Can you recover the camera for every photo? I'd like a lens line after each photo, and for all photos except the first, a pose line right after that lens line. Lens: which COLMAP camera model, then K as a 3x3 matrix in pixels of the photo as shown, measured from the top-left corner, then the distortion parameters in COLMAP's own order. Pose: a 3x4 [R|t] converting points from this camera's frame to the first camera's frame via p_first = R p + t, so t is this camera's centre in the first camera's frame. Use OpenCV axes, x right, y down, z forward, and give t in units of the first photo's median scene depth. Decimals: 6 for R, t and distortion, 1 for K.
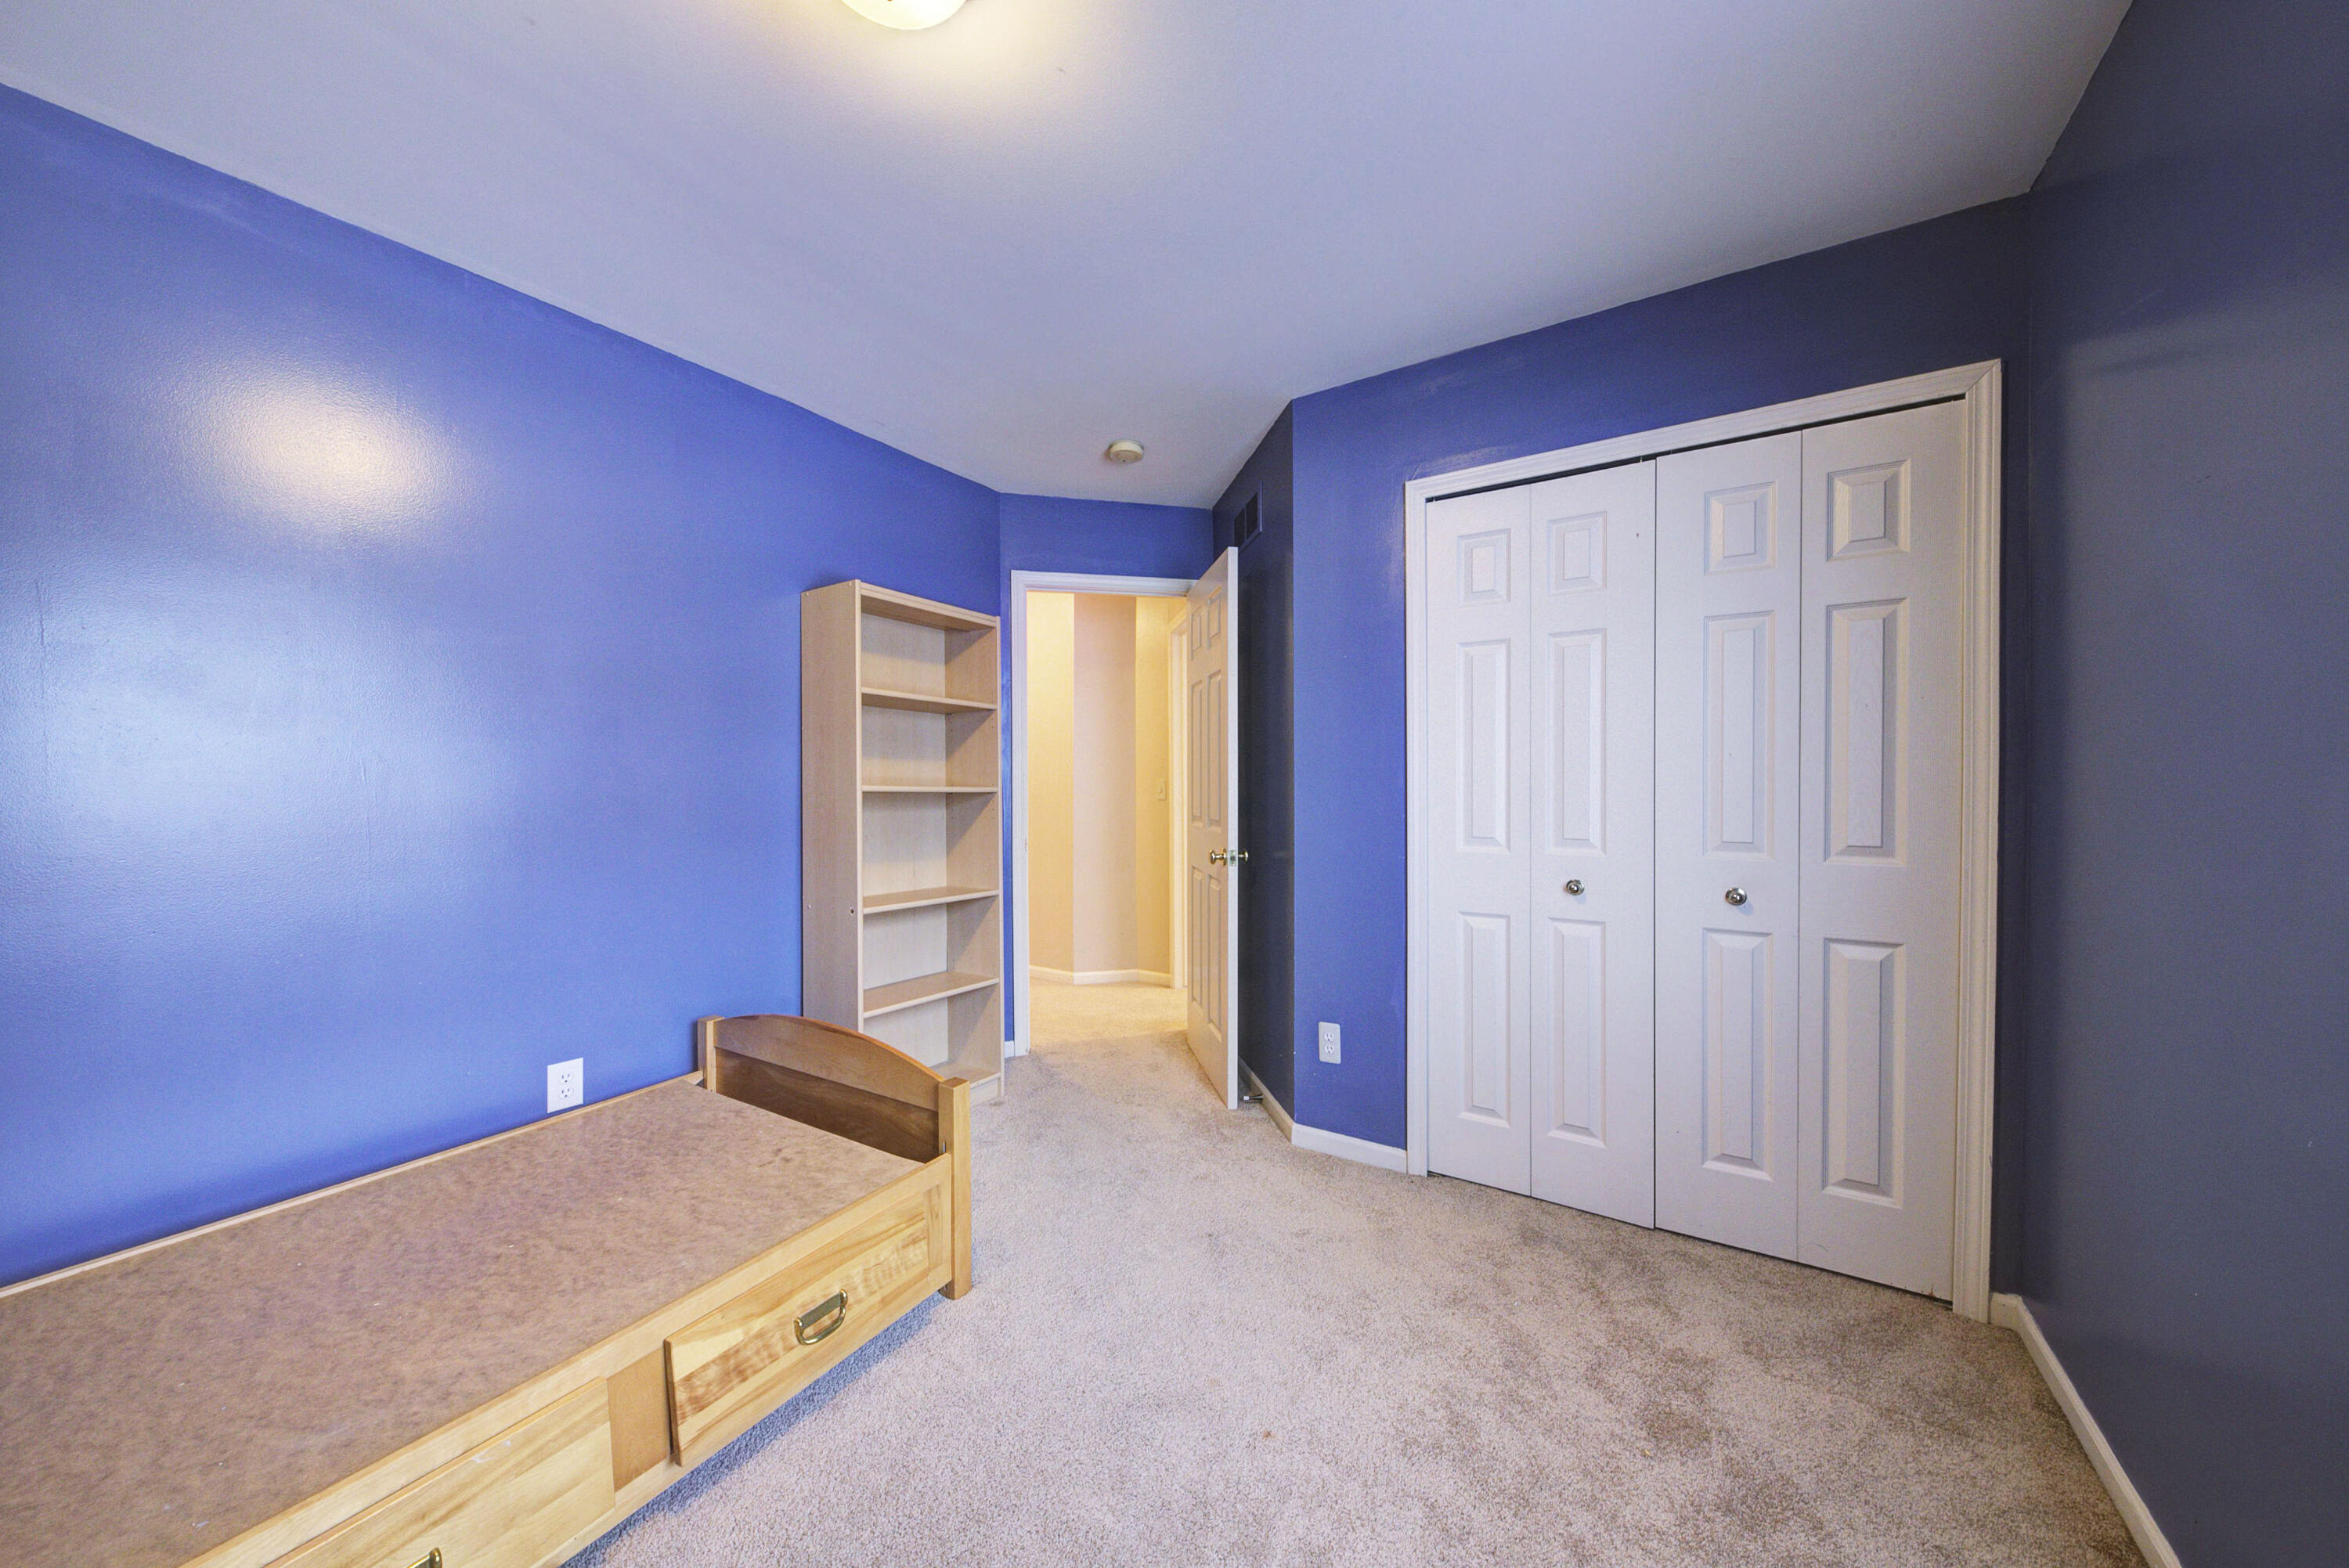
lens RADIAL K [[803.4, 0, 1176.4], [0, 803.4, 792.1], [0, 0, 1]] dist [0.010633, -0.007887]
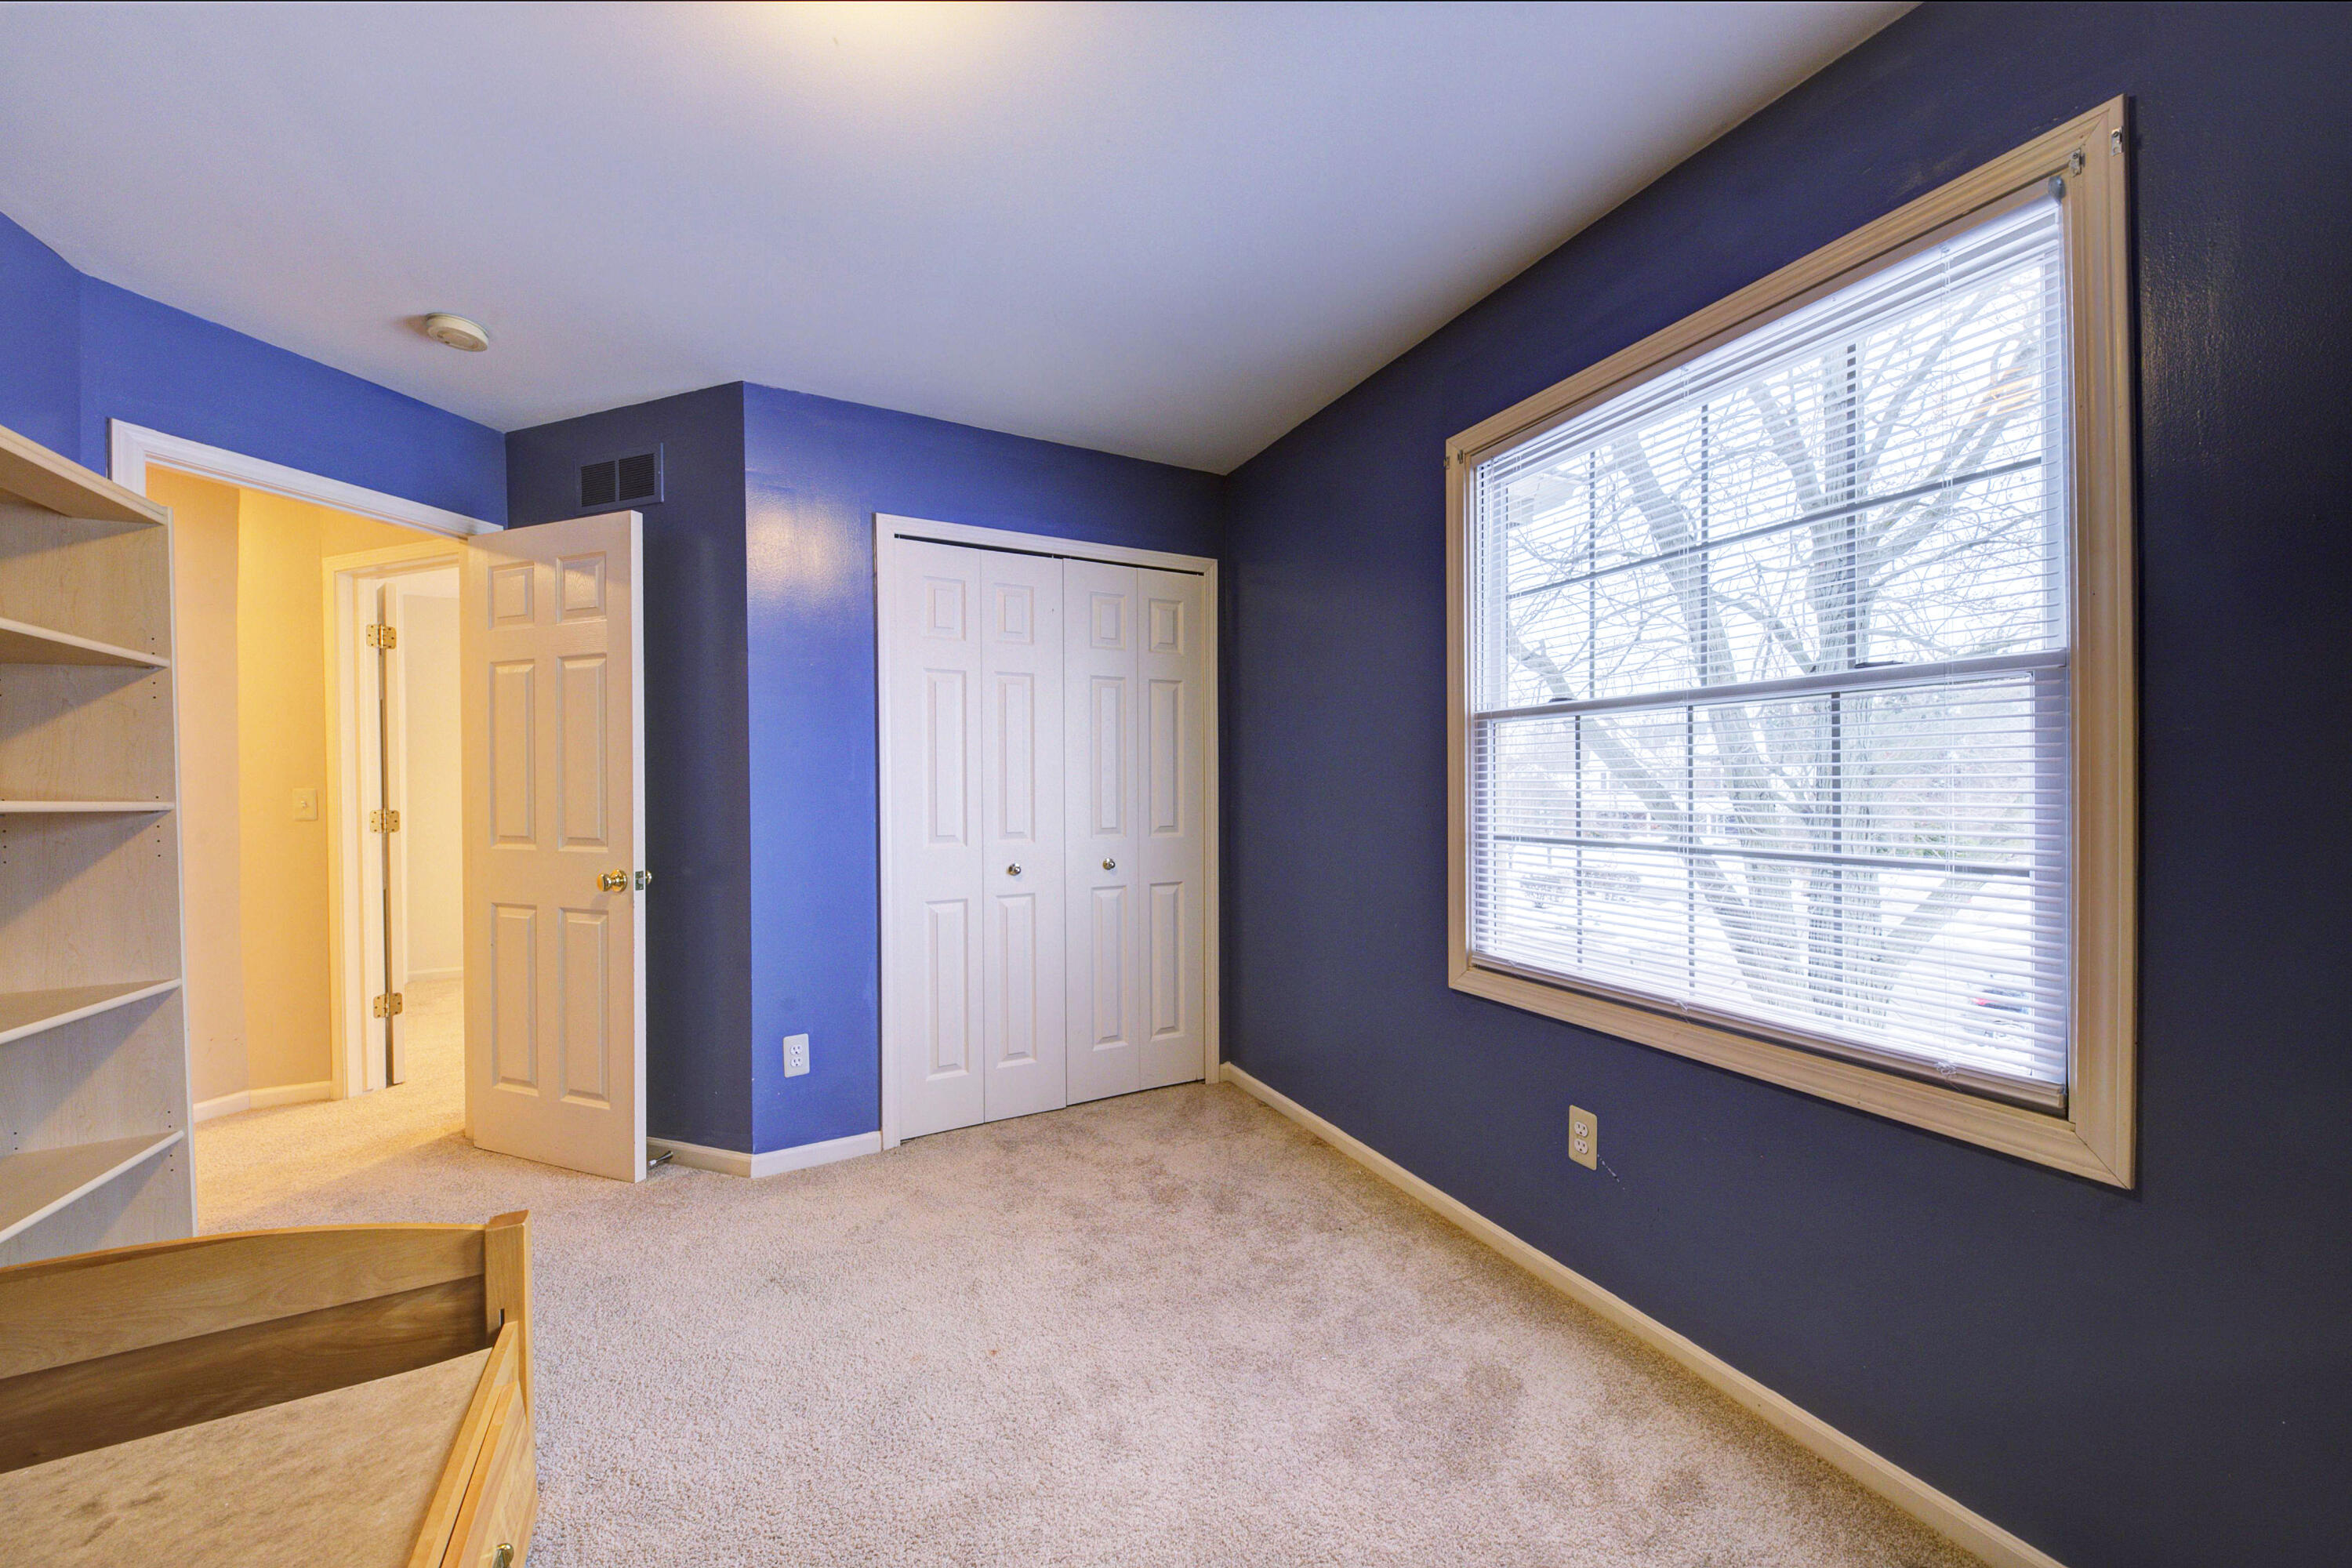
lens RADIAL K [[804.5, 0, 1177.9], [0, 804.5, 792.1], [0, 0, 1]] dist [0.010633, -0.007887]
pose [[0.502059, -0.007241, 0.864803, -0.518545], [0.016389, 0.999865, -0.001143, -0.000760], [-0.864678, 0.014747, 0.502110, 0.122315]]
